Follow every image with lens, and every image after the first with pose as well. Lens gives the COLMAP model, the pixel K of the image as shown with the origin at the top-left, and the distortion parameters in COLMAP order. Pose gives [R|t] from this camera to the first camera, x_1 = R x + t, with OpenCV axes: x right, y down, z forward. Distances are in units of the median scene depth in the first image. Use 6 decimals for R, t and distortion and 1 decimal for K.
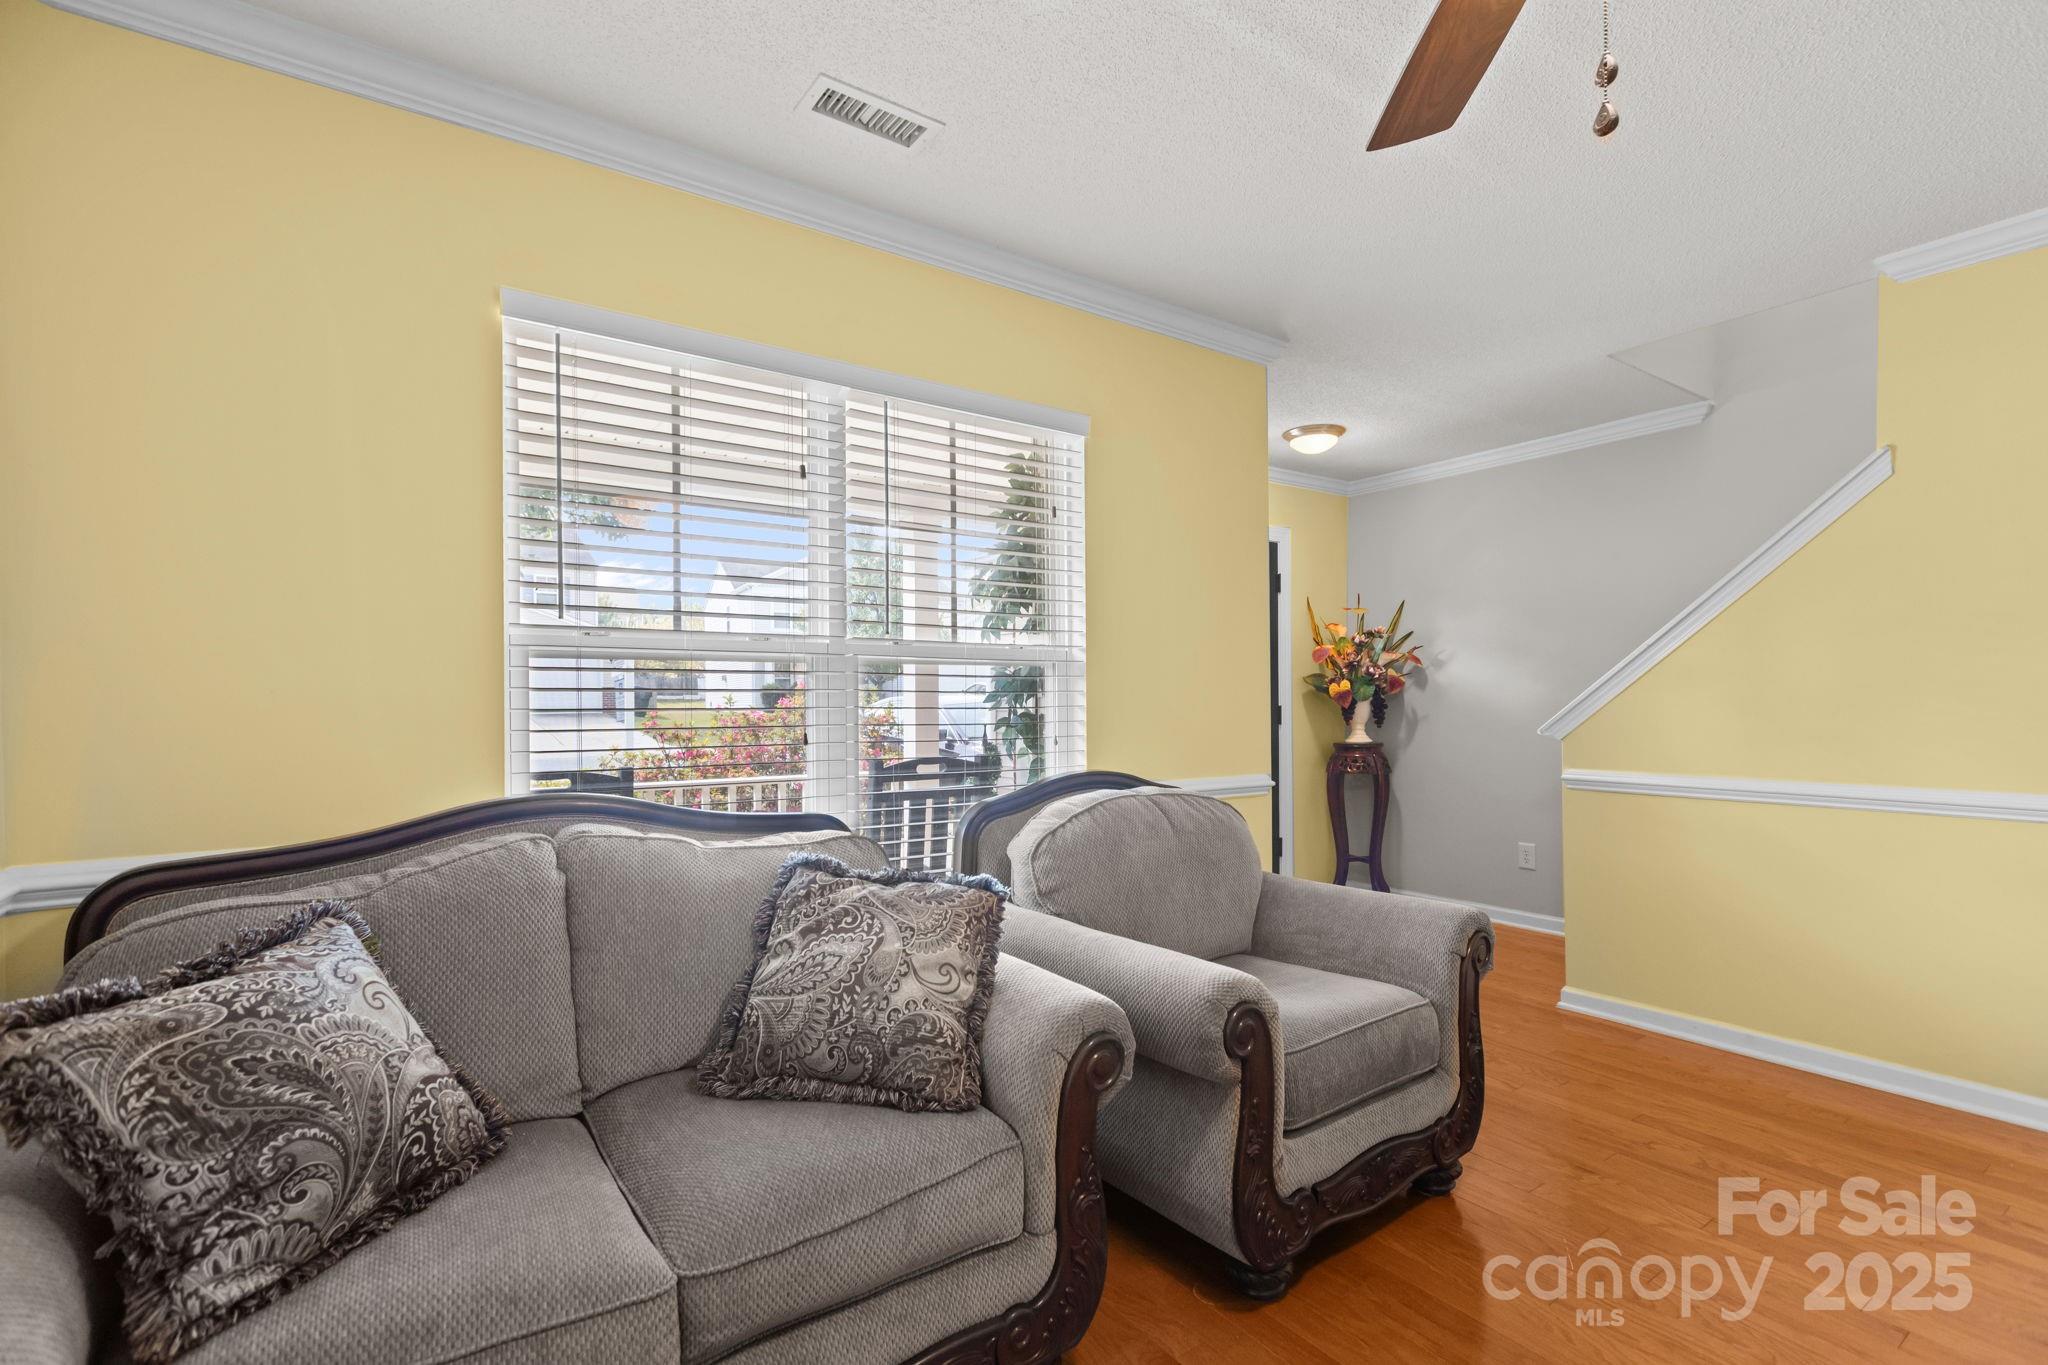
lens RADIAL K [[936.5, 0, 1018.5], [0, 936.5, 690.4], [0, 0, 1]] dist [-0.001868, -0.002203]
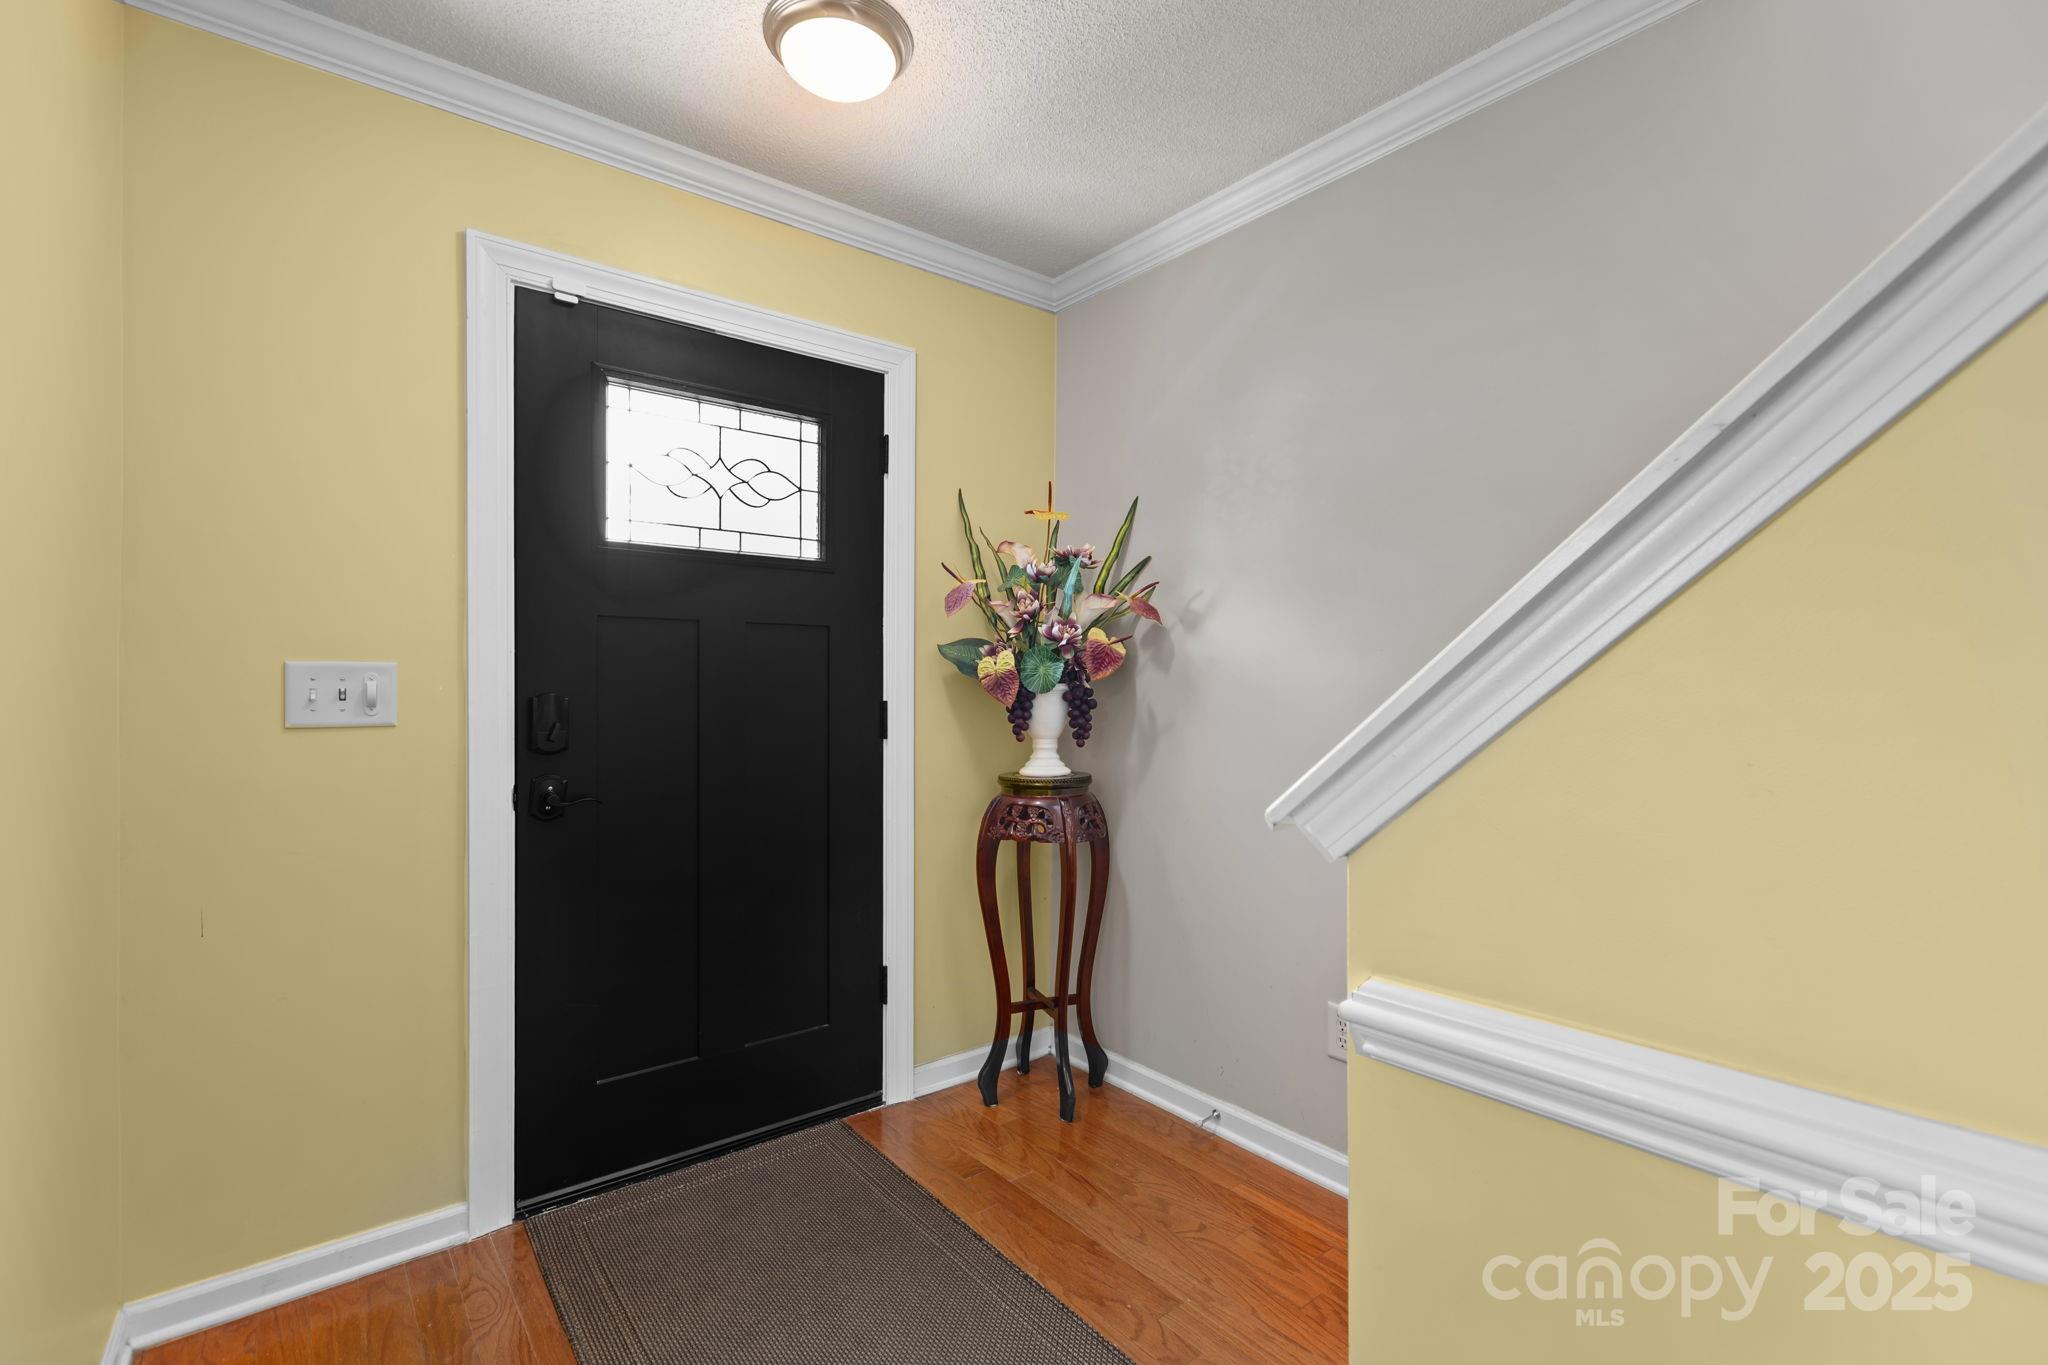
lens RADIAL K [[936.5, 0, 1024.8], [0, 936.5, 672.1], [0, 0, 1]] dist [-0.001868, -0.002203]
pose [[0.996636, 0.010368, 0.081297, 0.315284], [-0.009780, 0.999923, -0.007627, 0.004090], [-0.081370, 0.006807, 0.996661, 0.504225]]
